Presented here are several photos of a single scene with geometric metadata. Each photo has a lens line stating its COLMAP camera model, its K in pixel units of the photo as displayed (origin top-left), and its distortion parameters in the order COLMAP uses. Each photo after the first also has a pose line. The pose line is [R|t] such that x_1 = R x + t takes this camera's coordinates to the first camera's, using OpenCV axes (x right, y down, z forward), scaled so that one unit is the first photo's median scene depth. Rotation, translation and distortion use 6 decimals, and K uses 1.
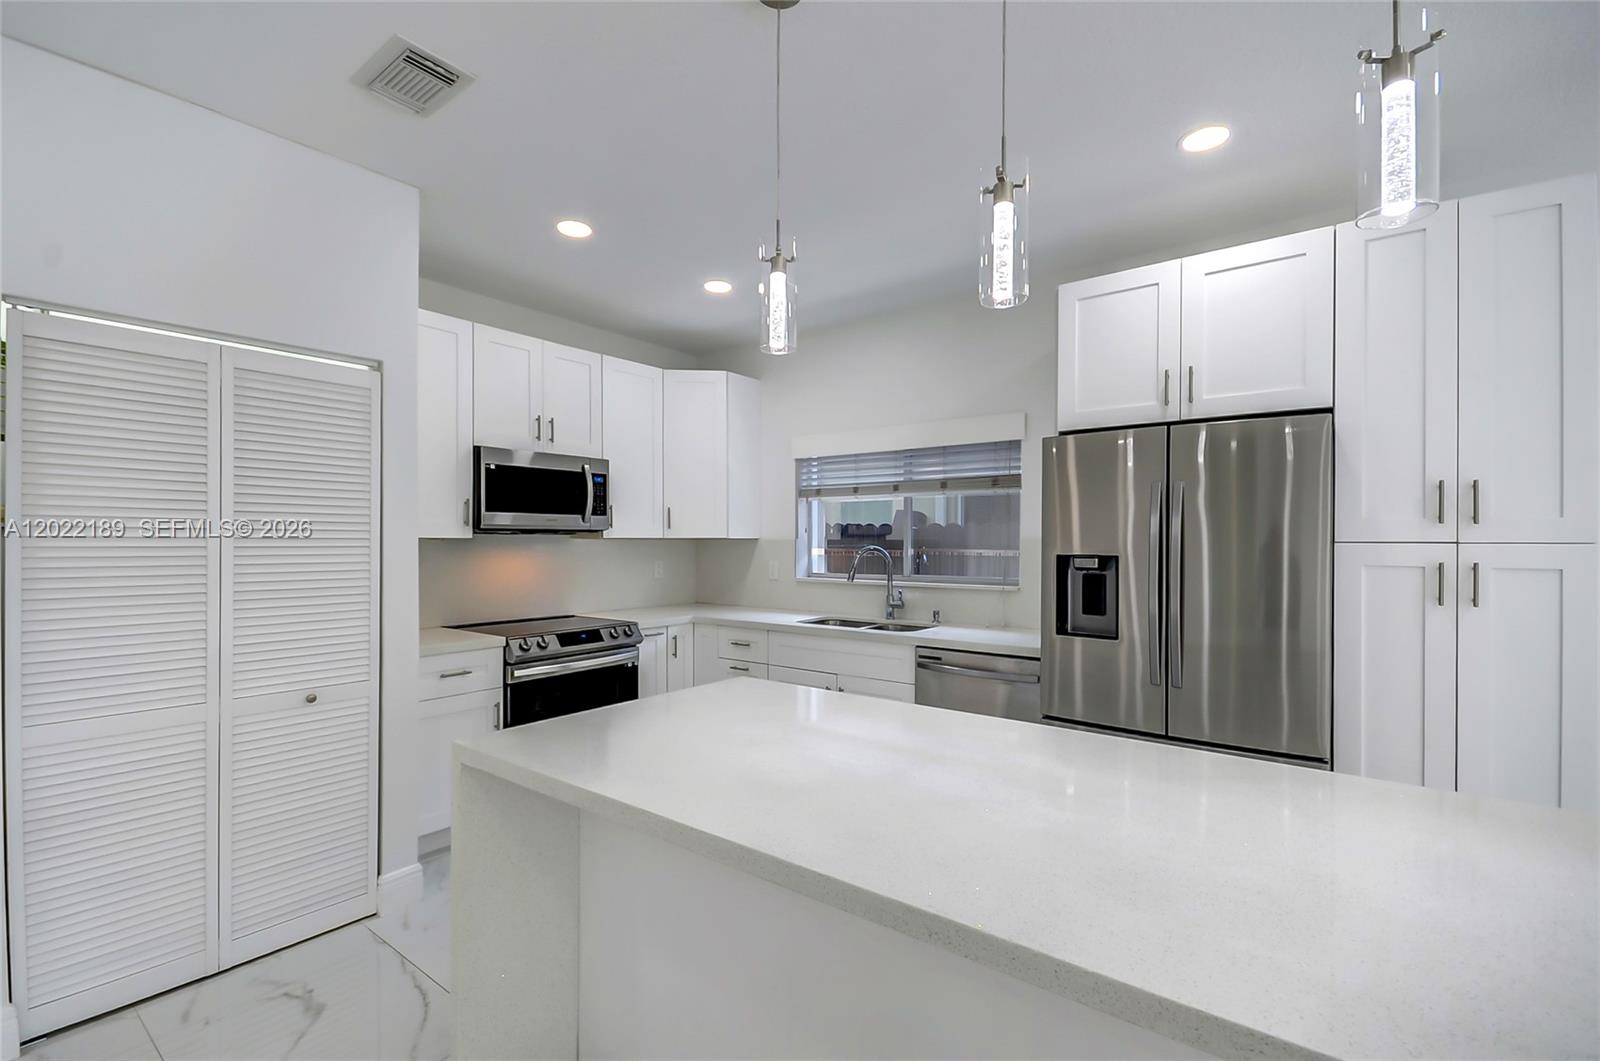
lens RADIAL K [[724.3, 0, 800.0], [0, 724.3, 530.5], [0, 0, 1]] dist [0.000130, 0.000011]
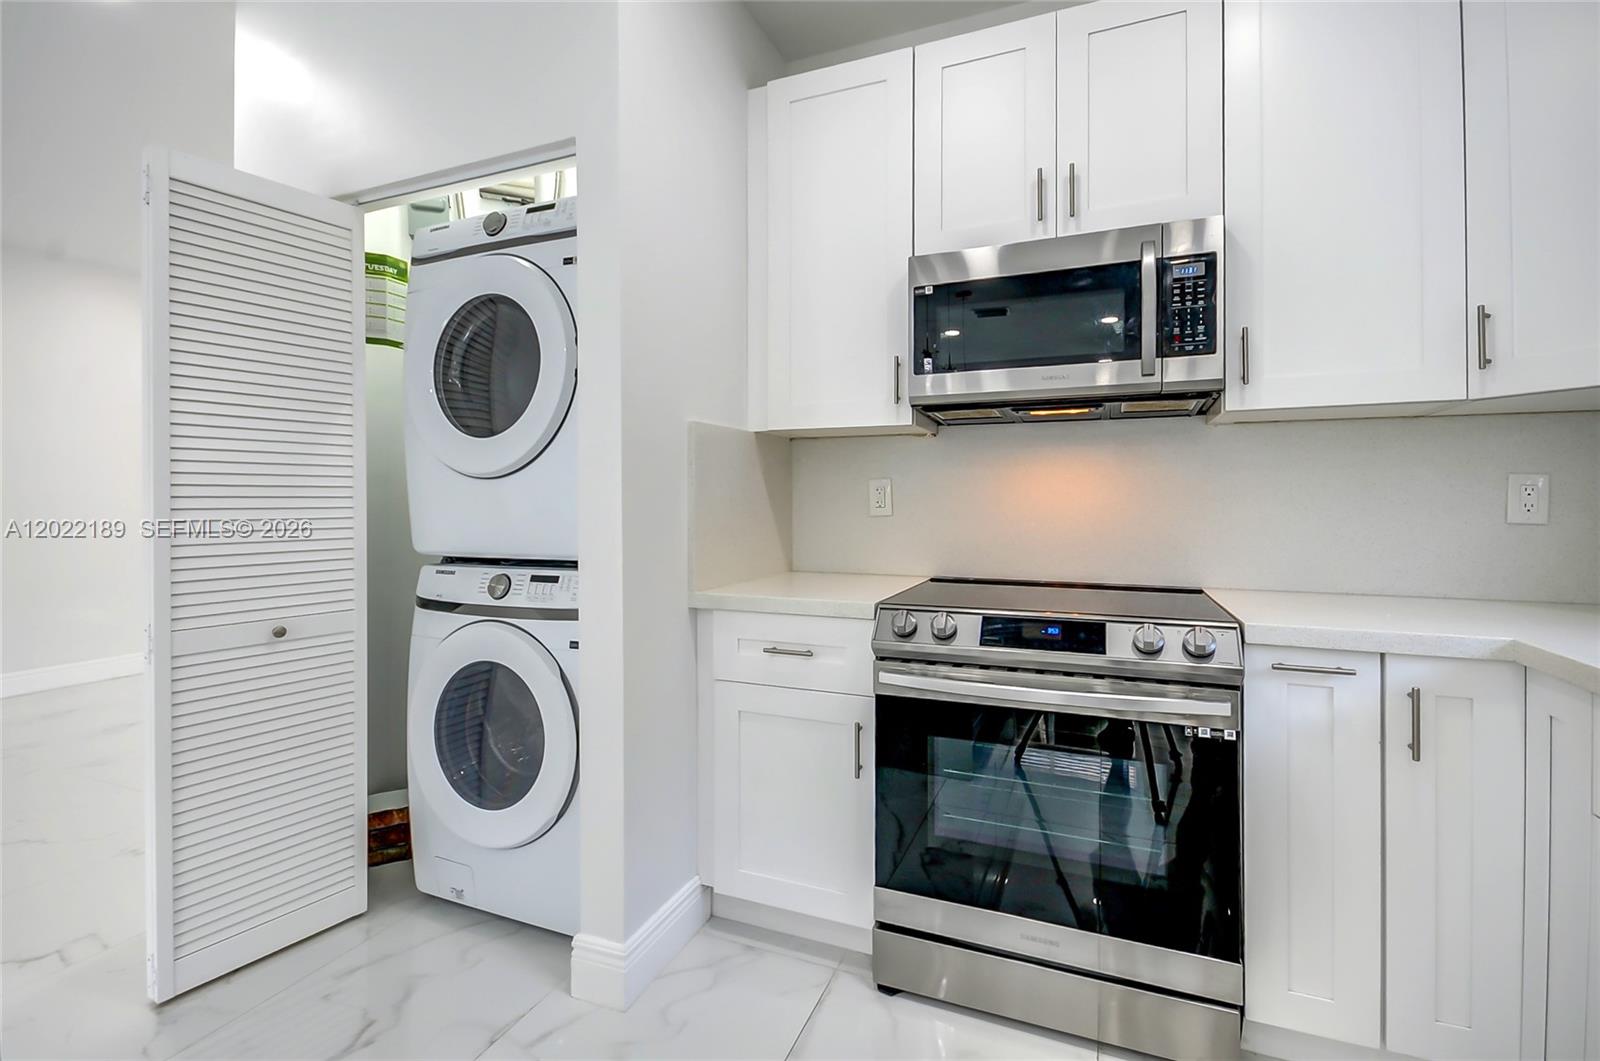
lens RADIAL K [[715.3, 0, 799.8], [0, 715.3, 497.7], [0, 0, 1]] dist [0.000241, 0.000045]
pose [[0.267151, 0.005692, -0.963638, 0.064003], [0.015513, 0.999828, 0.010207, 0.055706], [0.963530, -0.017676, 0.267017, 0.693303]]
